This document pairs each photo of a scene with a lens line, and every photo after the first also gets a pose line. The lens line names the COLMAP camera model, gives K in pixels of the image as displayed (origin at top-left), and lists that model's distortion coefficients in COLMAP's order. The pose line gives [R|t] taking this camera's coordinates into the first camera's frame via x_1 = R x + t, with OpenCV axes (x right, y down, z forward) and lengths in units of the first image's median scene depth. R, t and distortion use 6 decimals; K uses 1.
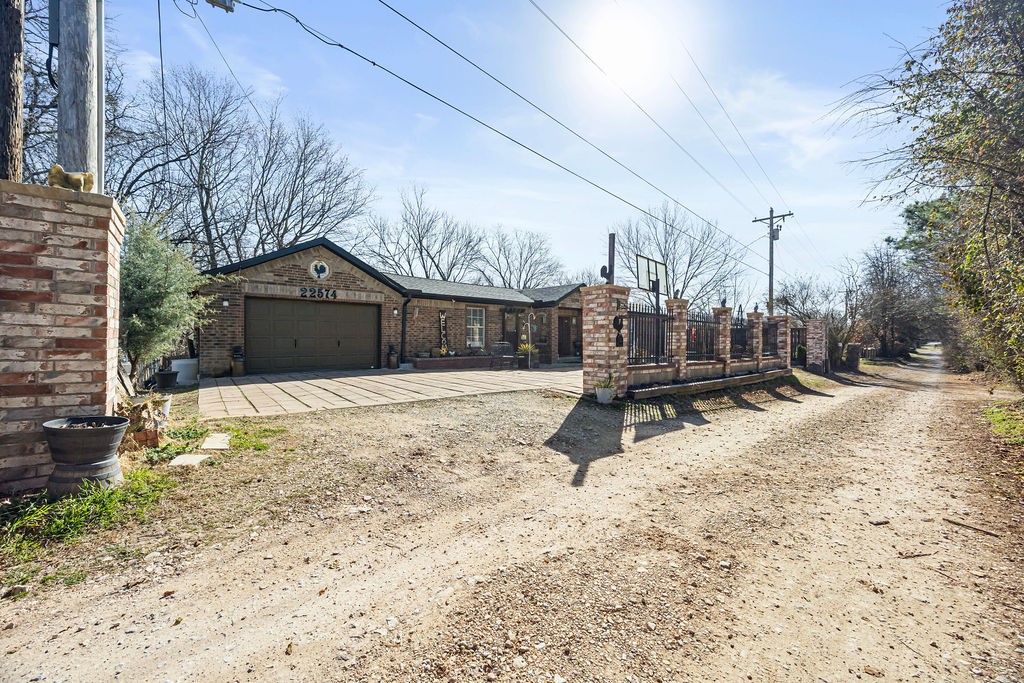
lens RADIAL K [[389.2, 0, 513.5], [0, 389.2, 336.0], [0, 0, 1]] dist [-0.002791, -0.000355]
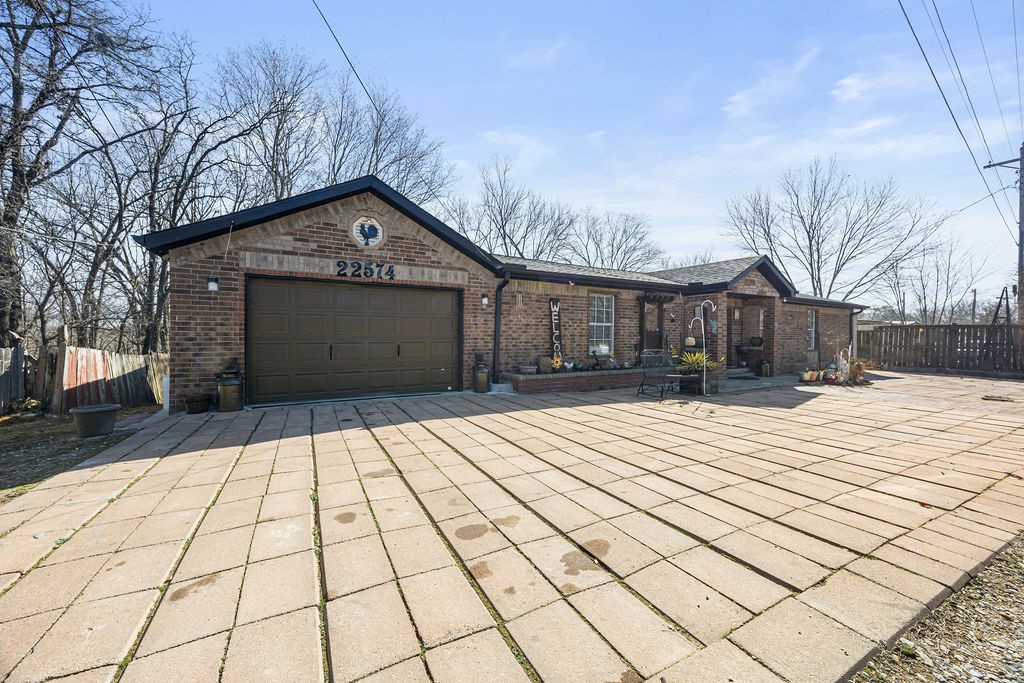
lens RADIAL K [[389.2, 0, 515.0], [0, 389.2, 334.1], [0, 0, 1]] dist [-0.002791, -0.000355]
pose [[0.982833, 0.002002, -0.184486, -0.128856], [-0.001264, 0.999991, 0.004116, -0.010156], [0.184492, -0.003812, 0.982827, 0.361381]]
